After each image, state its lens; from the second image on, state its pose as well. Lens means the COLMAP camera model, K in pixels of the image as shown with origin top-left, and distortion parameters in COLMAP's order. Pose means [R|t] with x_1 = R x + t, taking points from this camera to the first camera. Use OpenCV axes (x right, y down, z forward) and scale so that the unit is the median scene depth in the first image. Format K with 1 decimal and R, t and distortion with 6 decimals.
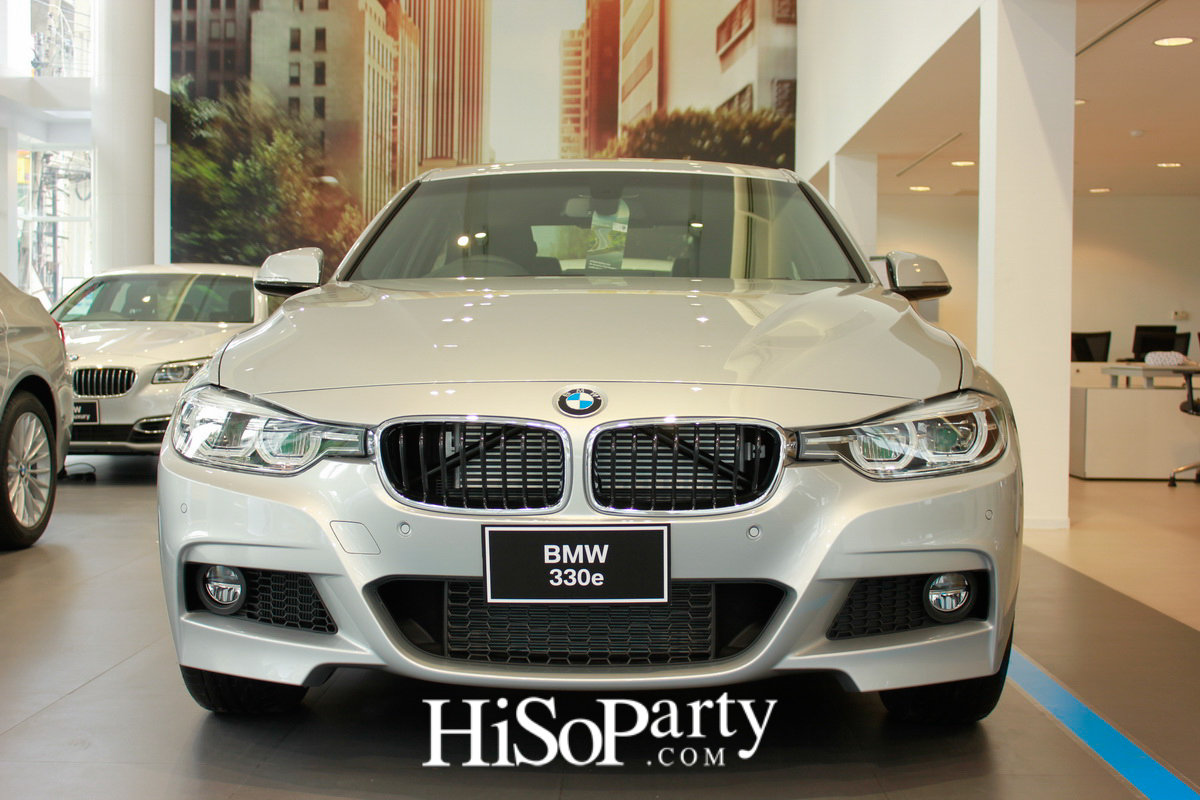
lens RADIAL K [[1591.8, 0, 600.0], [0, 1591.8, 400.0], [0, 0, 1]] dist [-0.081562, 0.038883]
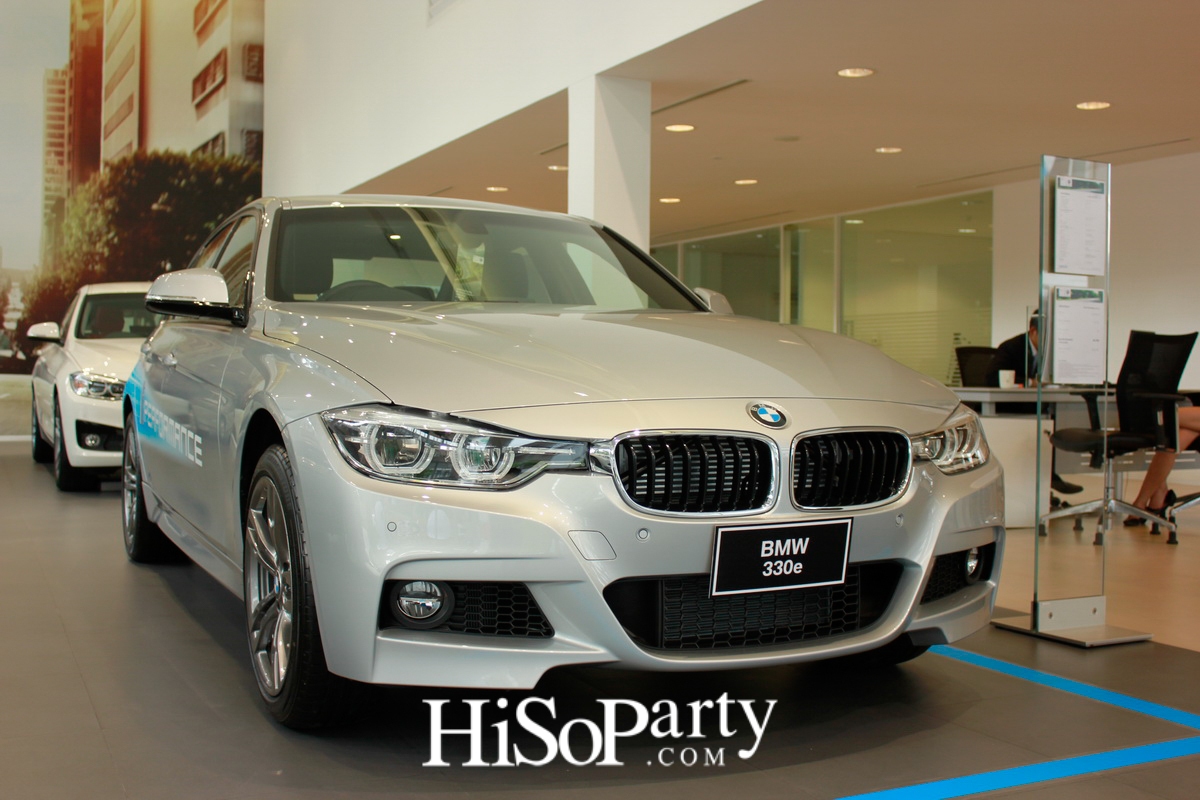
lens RADIAL K [[1339.9, 0, 600.0], [0, 1339.9, 400.0], [0, 0, 1]] dist [-0.078584, 0.016463]
pose [[0.883626, -0.007632, 0.468132, -0.534381], [0.010812, 0.999933, -0.004106, -0.006745], [-0.468069, 0.008690, 0.883649, 0.187401]]
